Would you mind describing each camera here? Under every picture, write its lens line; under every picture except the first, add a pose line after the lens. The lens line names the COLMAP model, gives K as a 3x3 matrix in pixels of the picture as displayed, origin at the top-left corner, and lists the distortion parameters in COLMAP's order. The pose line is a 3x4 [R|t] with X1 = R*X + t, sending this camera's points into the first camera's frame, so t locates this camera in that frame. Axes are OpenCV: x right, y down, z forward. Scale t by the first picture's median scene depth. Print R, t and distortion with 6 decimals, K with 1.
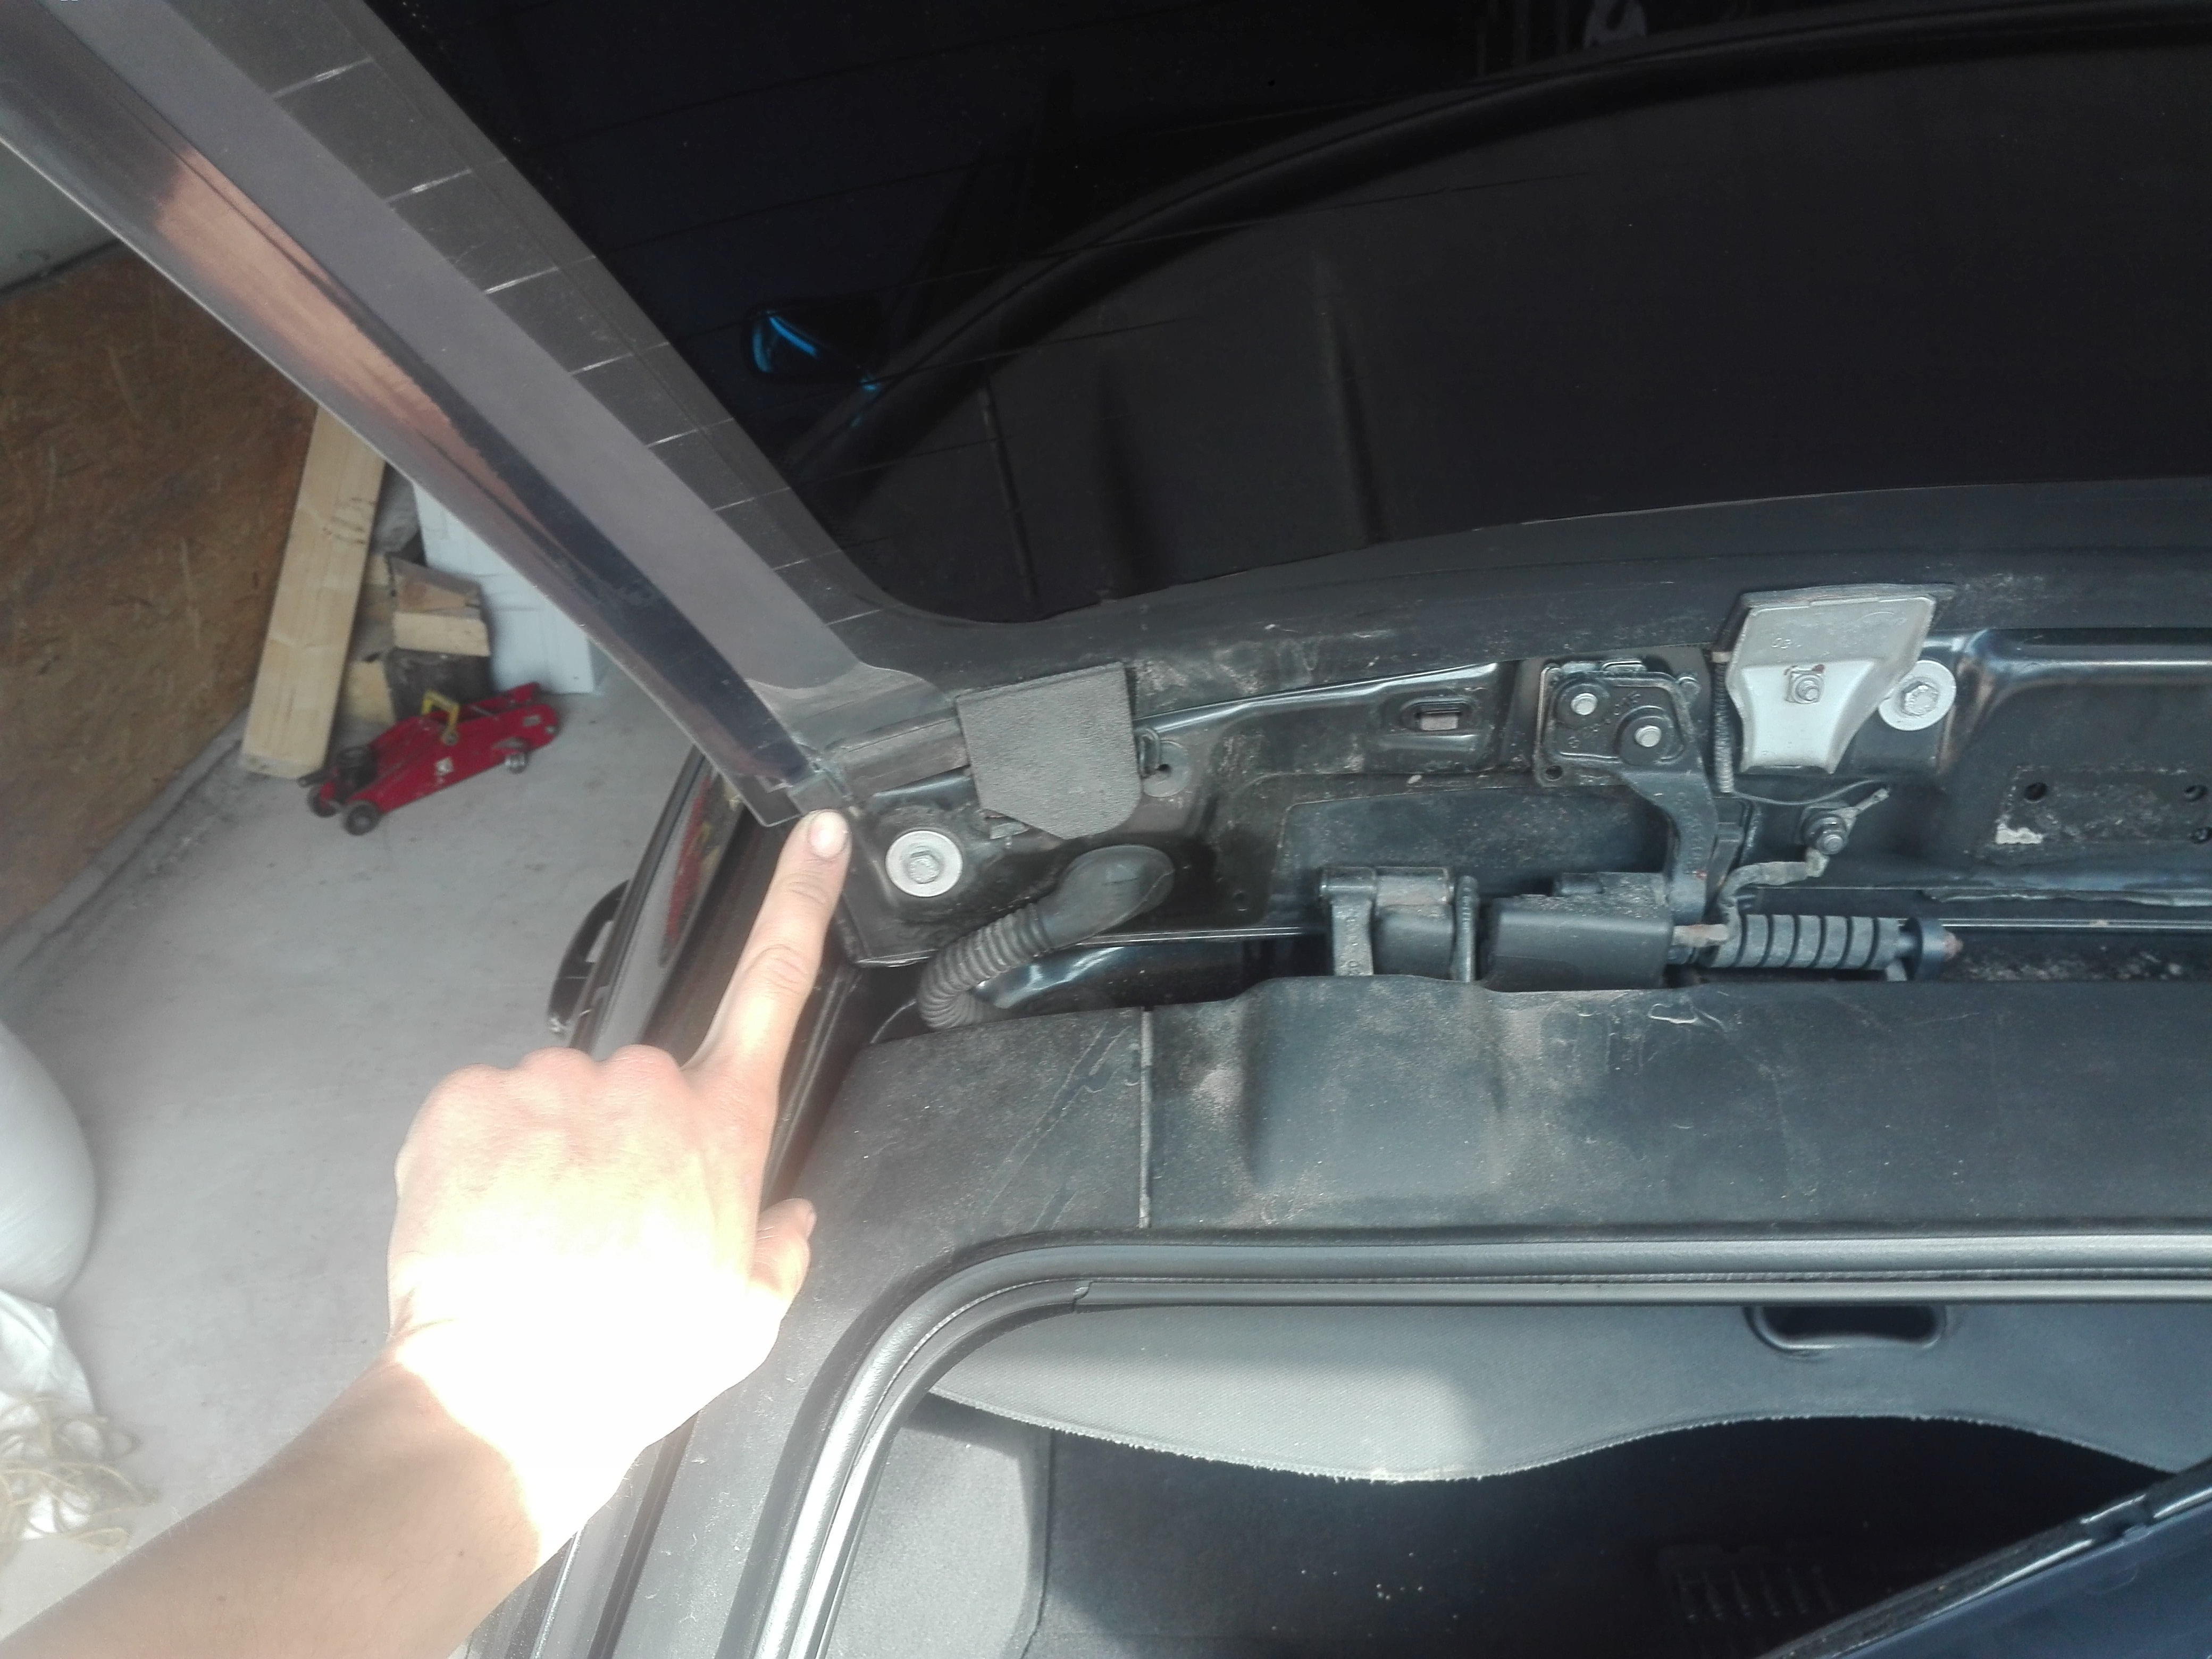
lens RADIAL K [[1843.6, 0, 1145.2], [0, 1843.6, 838.1], [0, 0, 1]] dist [0.085957, -0.181620]
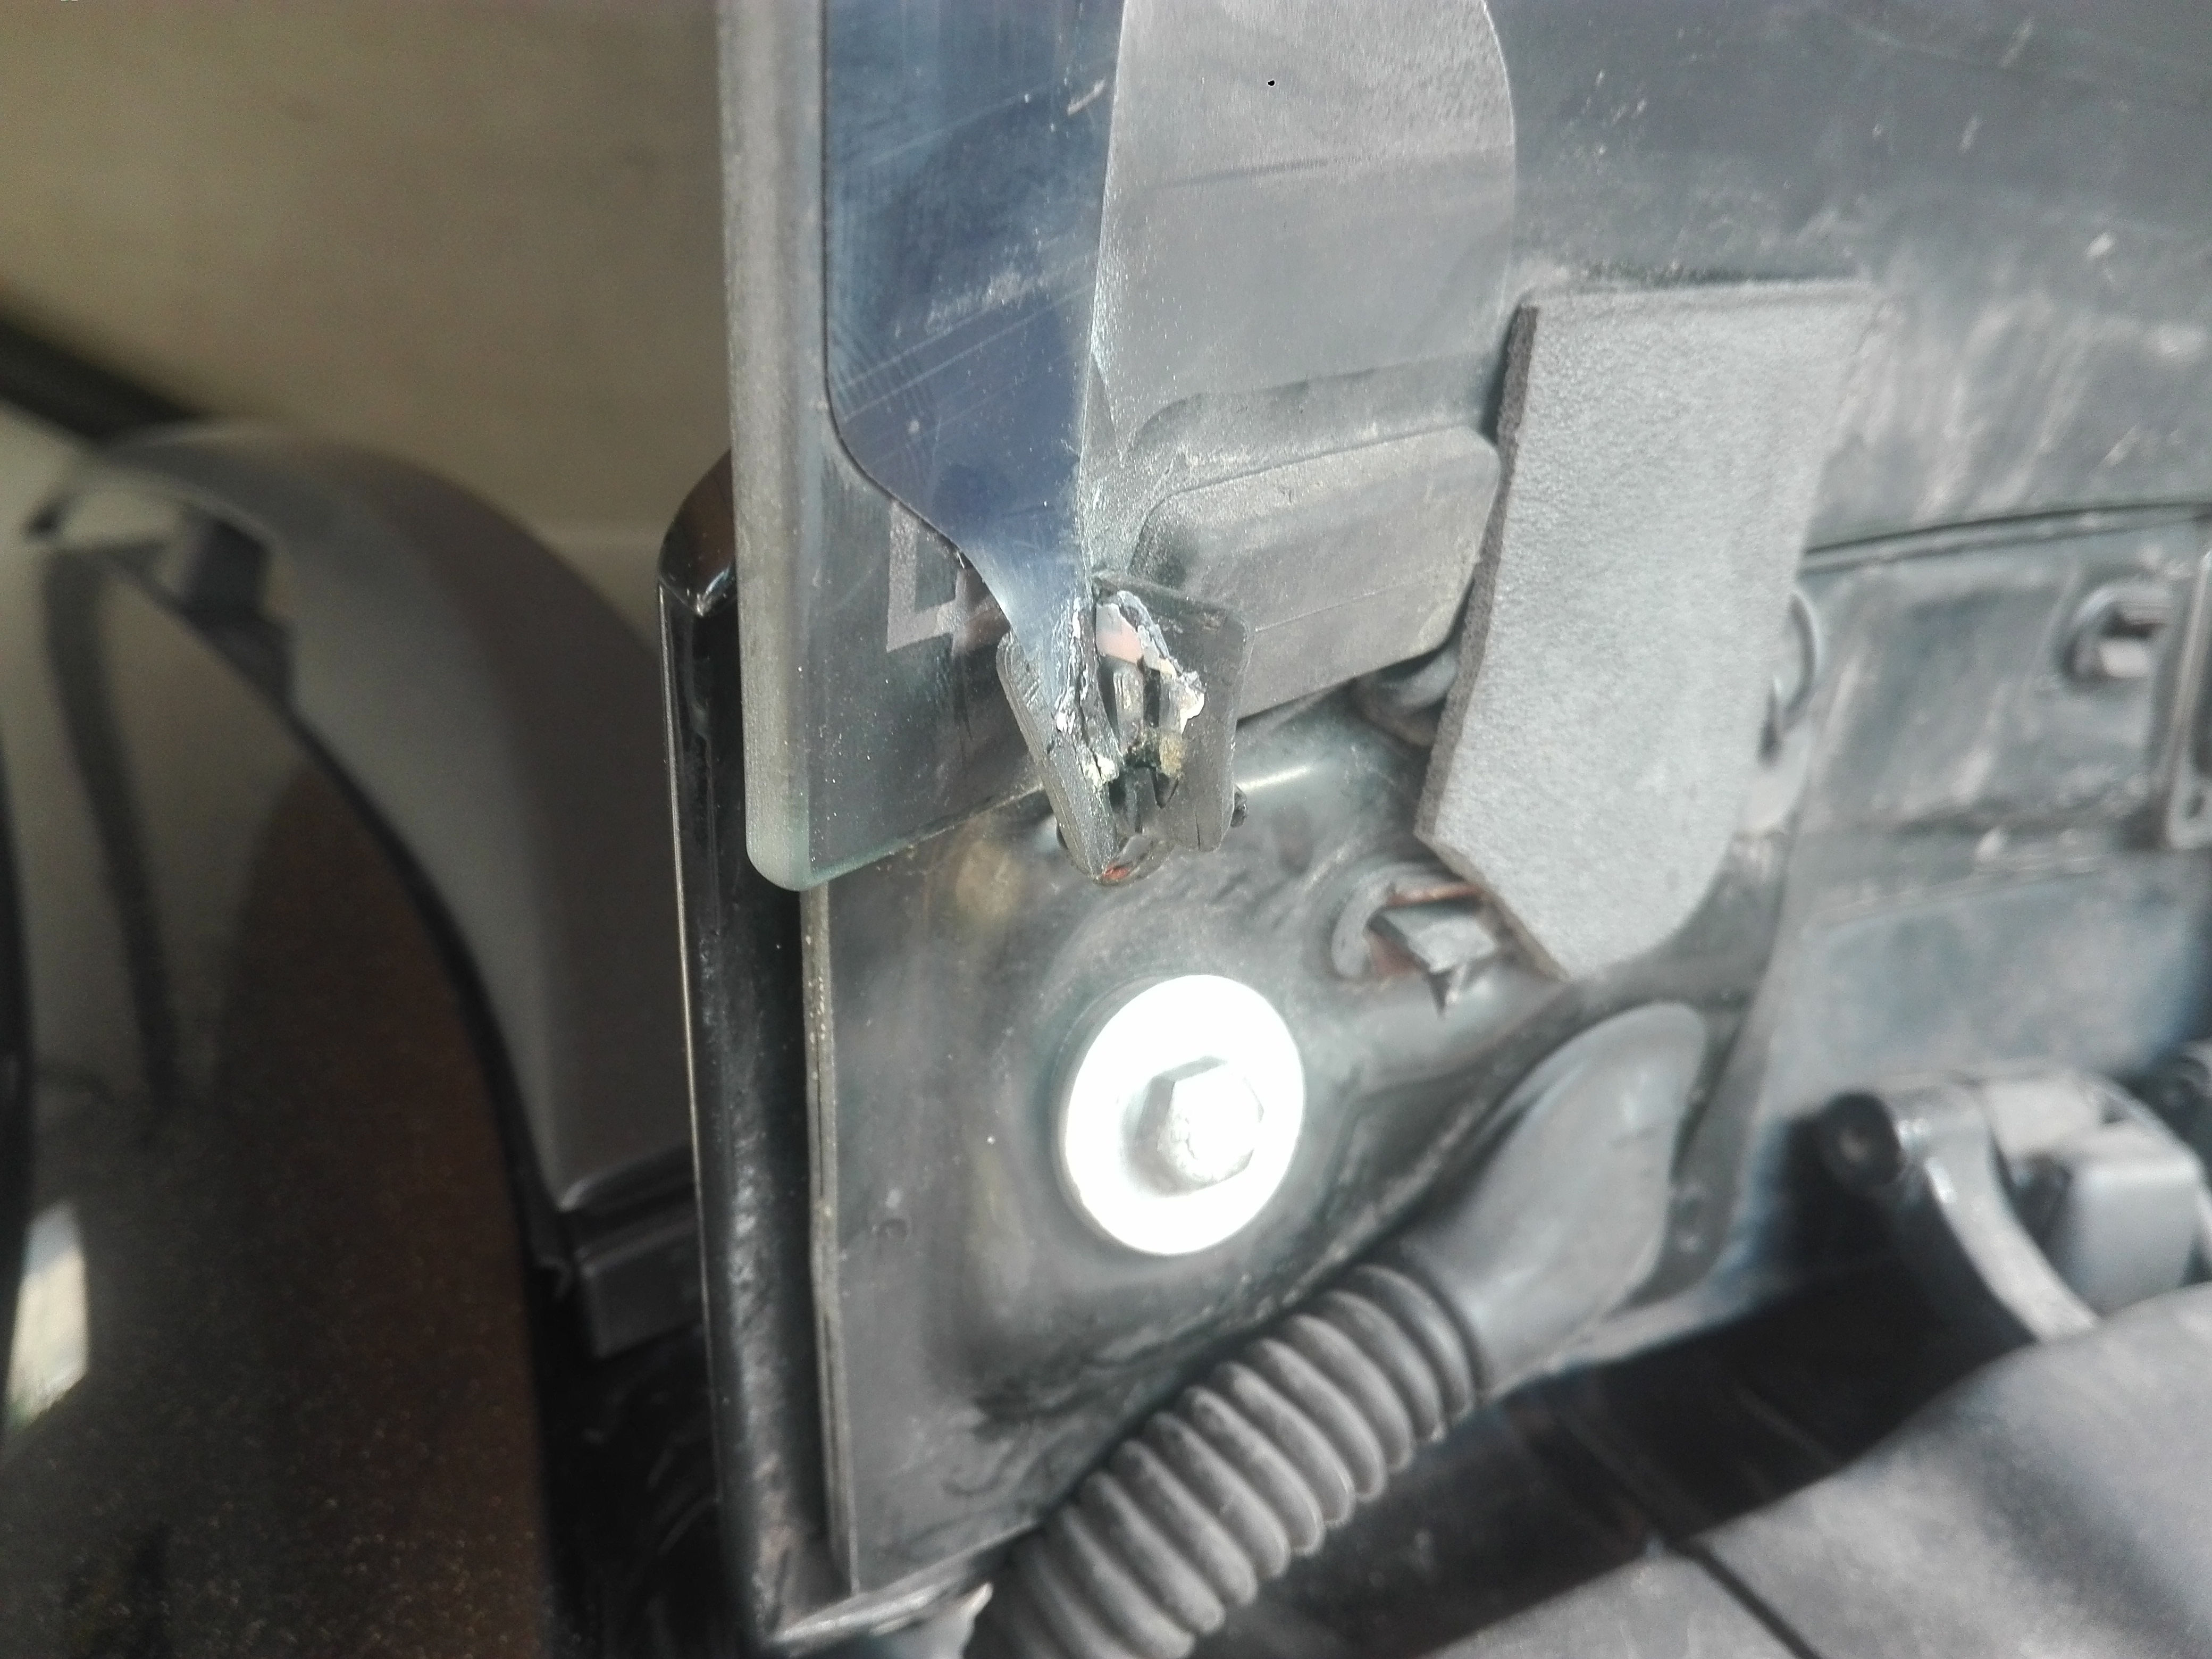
lens RADIAL K [[1857.0, 0, 1106.0], [0, 1857.0, 829.5], [0, 0, 1]] dist [0.089908, -0.236109]
pose [[0.858551, -0.032607, 0.511690, -0.252588], [0.213760, 0.929873, -0.299406, 0.050929], [-0.466044, 0.366434, 0.805313, 0.739025]]
